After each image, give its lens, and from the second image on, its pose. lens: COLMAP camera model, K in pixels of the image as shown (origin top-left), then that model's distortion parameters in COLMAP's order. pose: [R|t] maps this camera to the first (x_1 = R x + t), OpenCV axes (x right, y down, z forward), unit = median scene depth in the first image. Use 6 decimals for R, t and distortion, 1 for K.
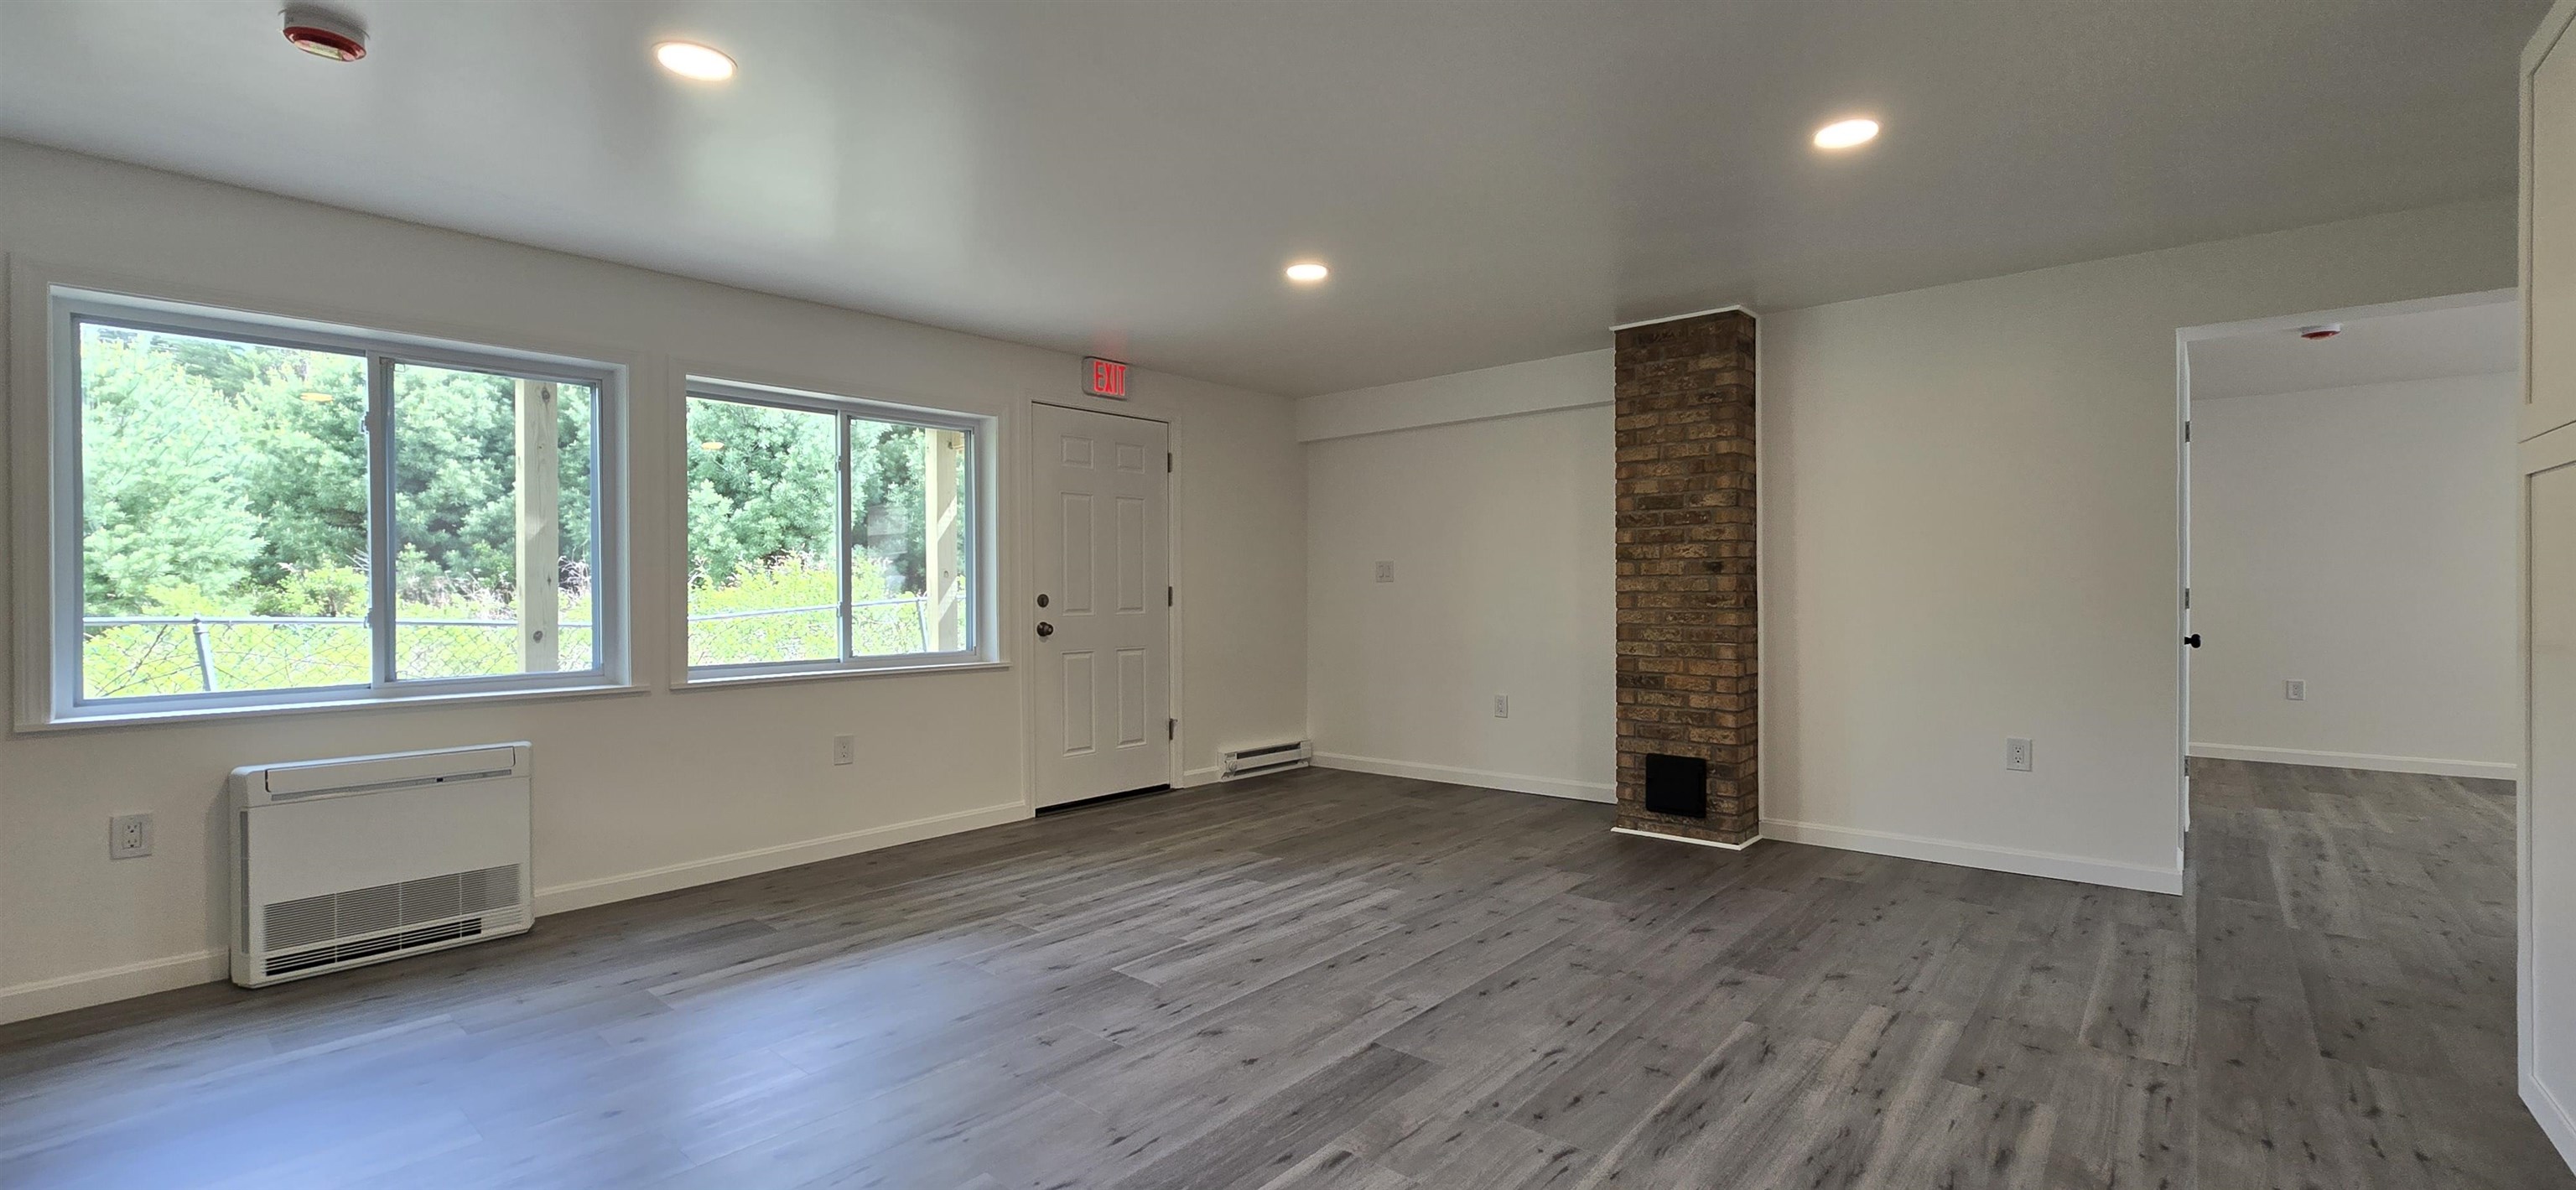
lens RADIAL K [[1047.5, 0, 1288.0], [0, 1047.5, 595.0], [0, 0, 1]] dist [-0.005922, 0.001017]
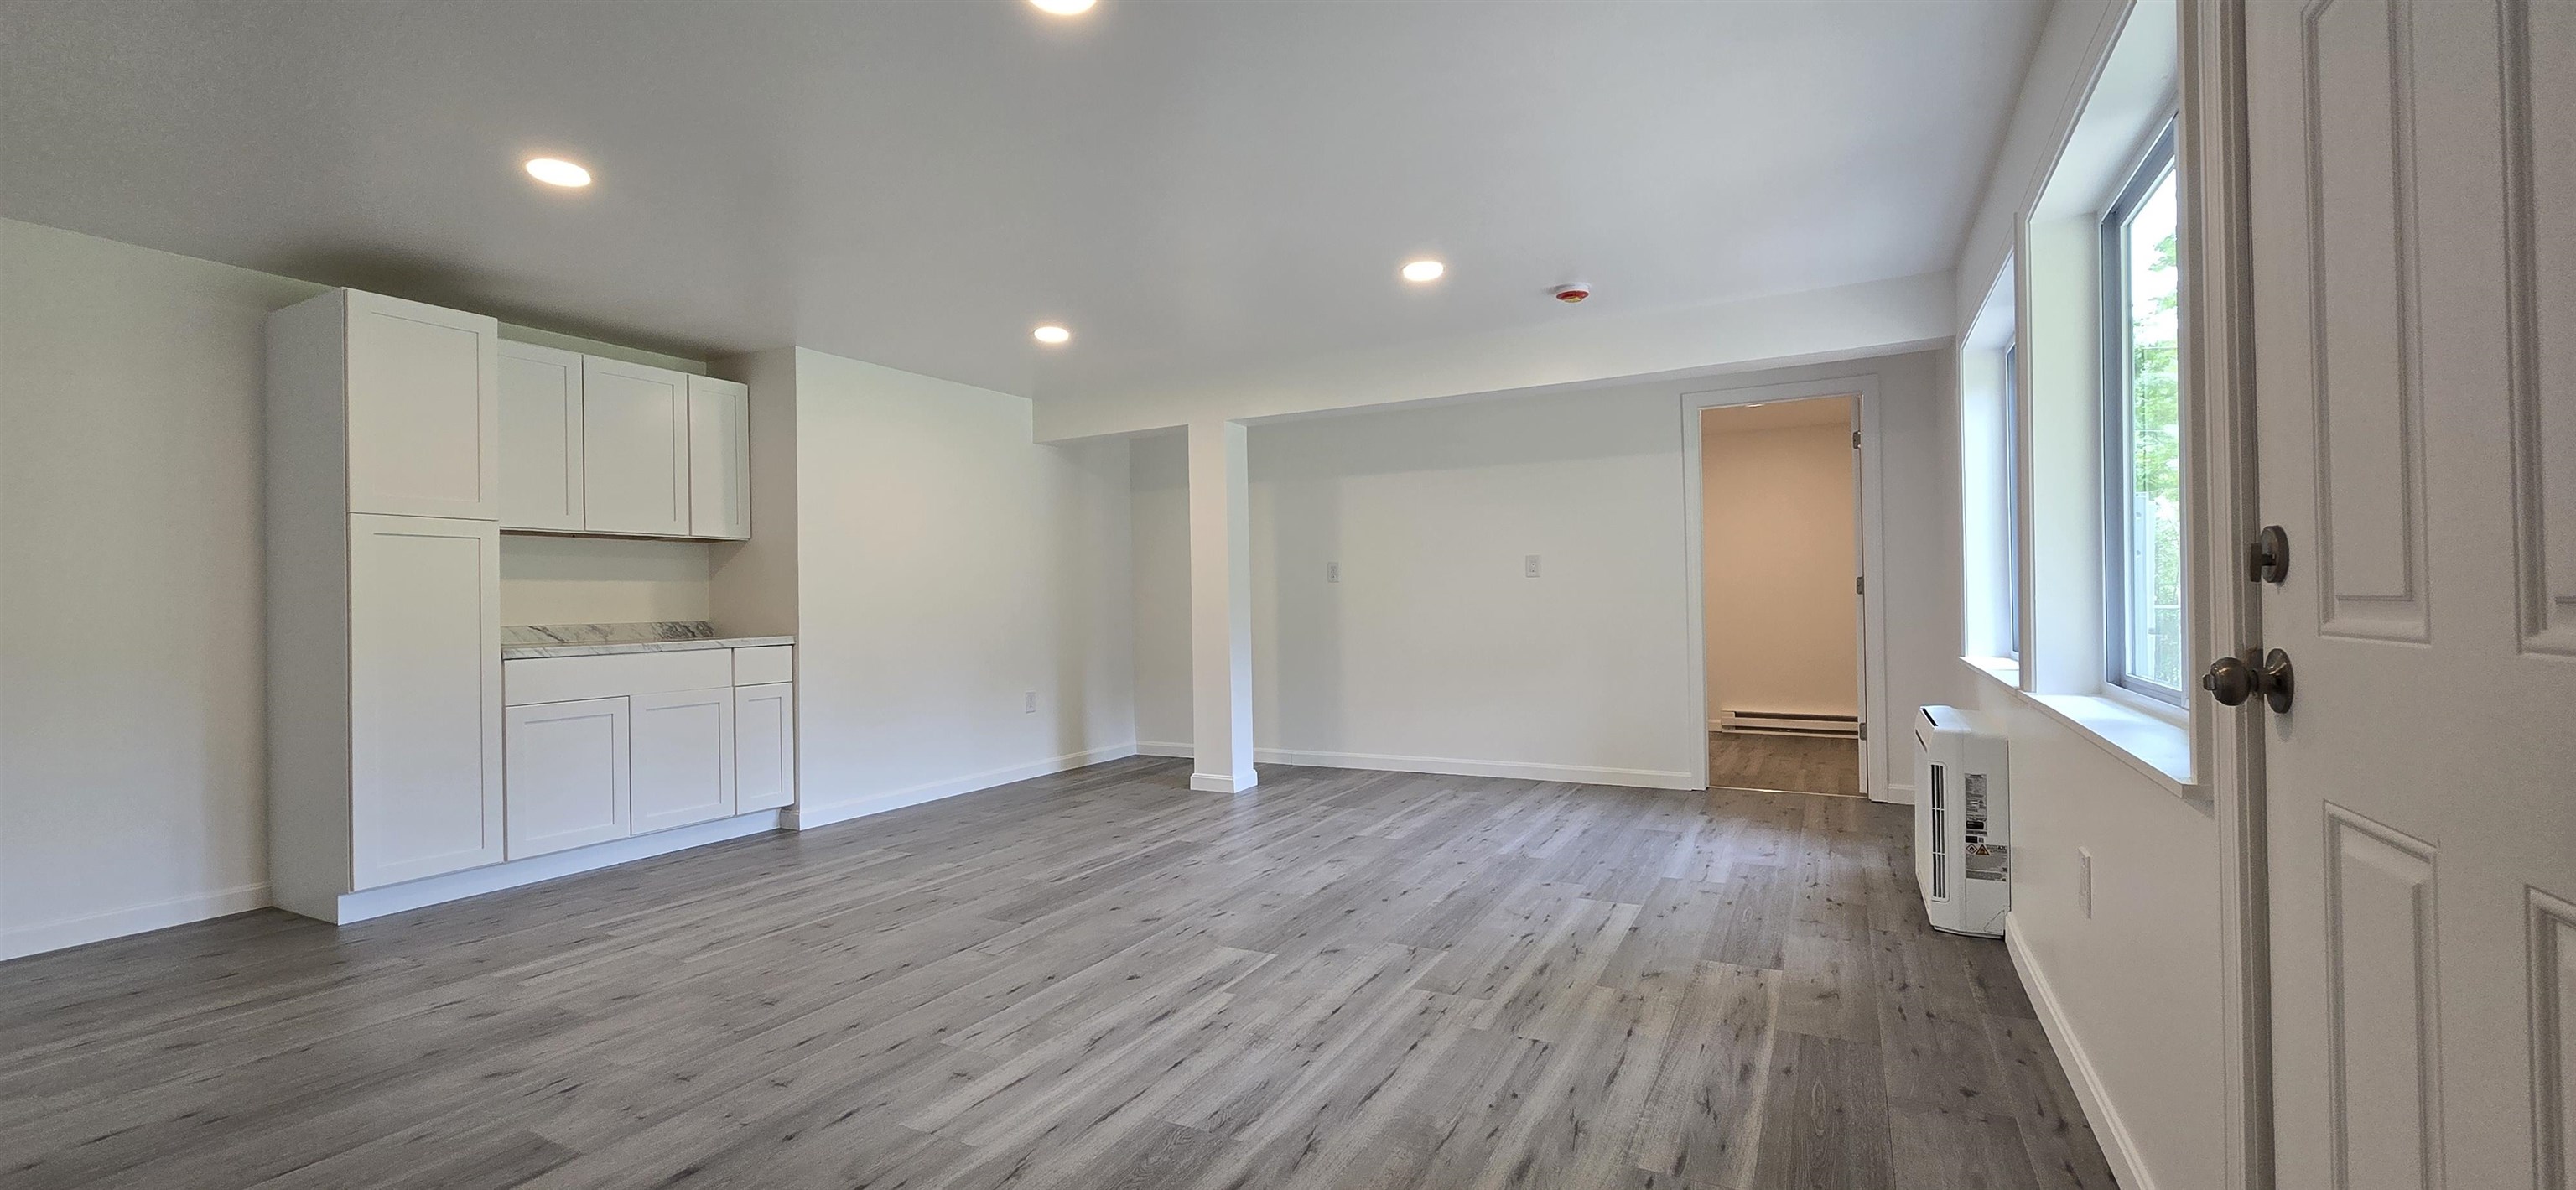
lens RADIAL K [[1047.5, 0, 1288.0], [0, 1047.5, 595.0], [0, 0, 1]] dist [-0.005922, 0.001017]
pose [[-0.973230, 0.019689, -0.228987, 0.040762], [0.019978, 0.999800, 0.001053, 0.013112], [0.228962, -0.003550, -0.973429, 1.878587]]
